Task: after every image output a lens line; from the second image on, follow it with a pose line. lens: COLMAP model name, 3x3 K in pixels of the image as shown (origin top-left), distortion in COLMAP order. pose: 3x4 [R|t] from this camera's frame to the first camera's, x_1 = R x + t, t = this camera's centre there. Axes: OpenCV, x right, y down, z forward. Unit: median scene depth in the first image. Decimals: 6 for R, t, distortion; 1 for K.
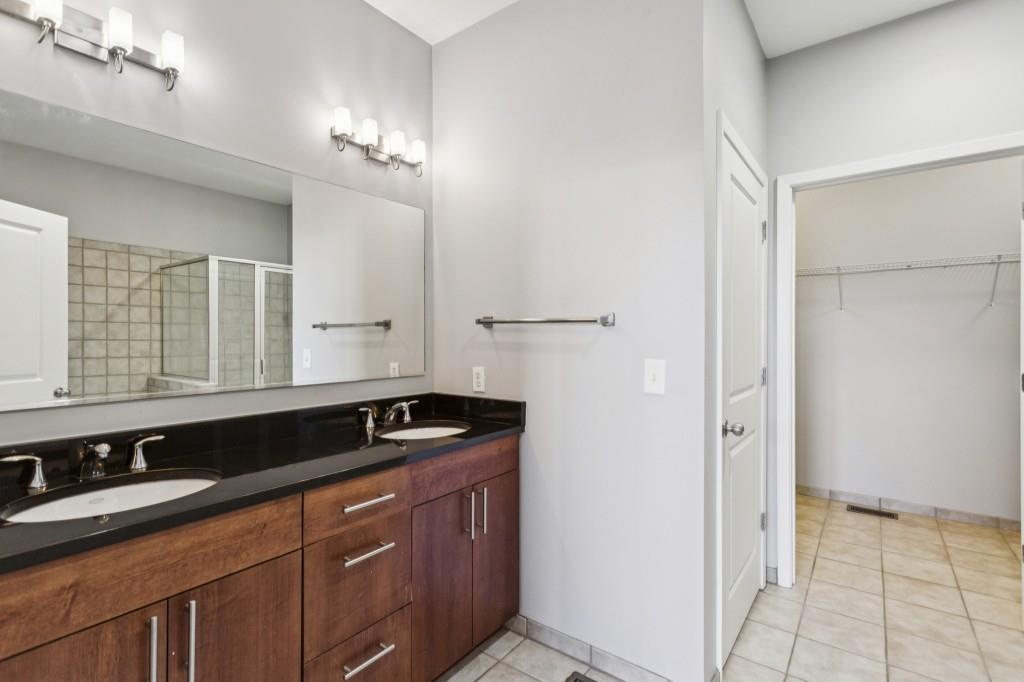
lens RADIAL K [[485.6, 0, 512.0], [0, 485.6, 334.0], [0, 0, 1]] dist [-0.006710, 0.000876]
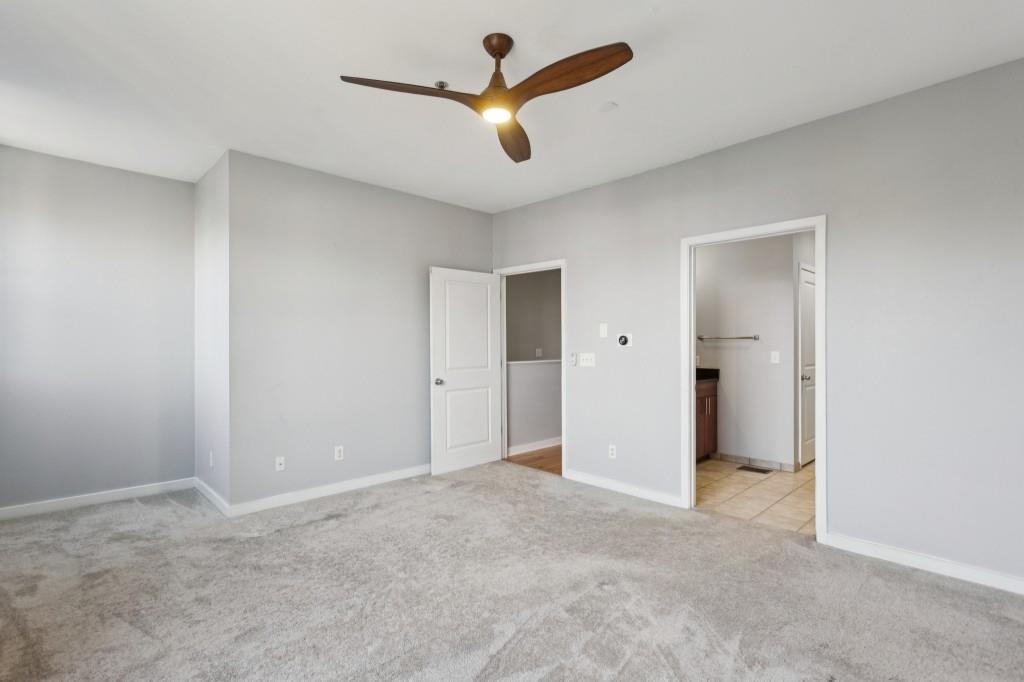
lens RADIAL K [[485.6, 0, 512.7], [0, 485.6, 340.9], [0, 0, 1]] dist [-0.006710, 0.000876]
pose [[0.985369, -0.003838, -0.170393, -0.647062], [0.003694, 0.999993, -0.001163, -0.009942], [0.170396, 0.000517, 0.985376, -1.812734]]
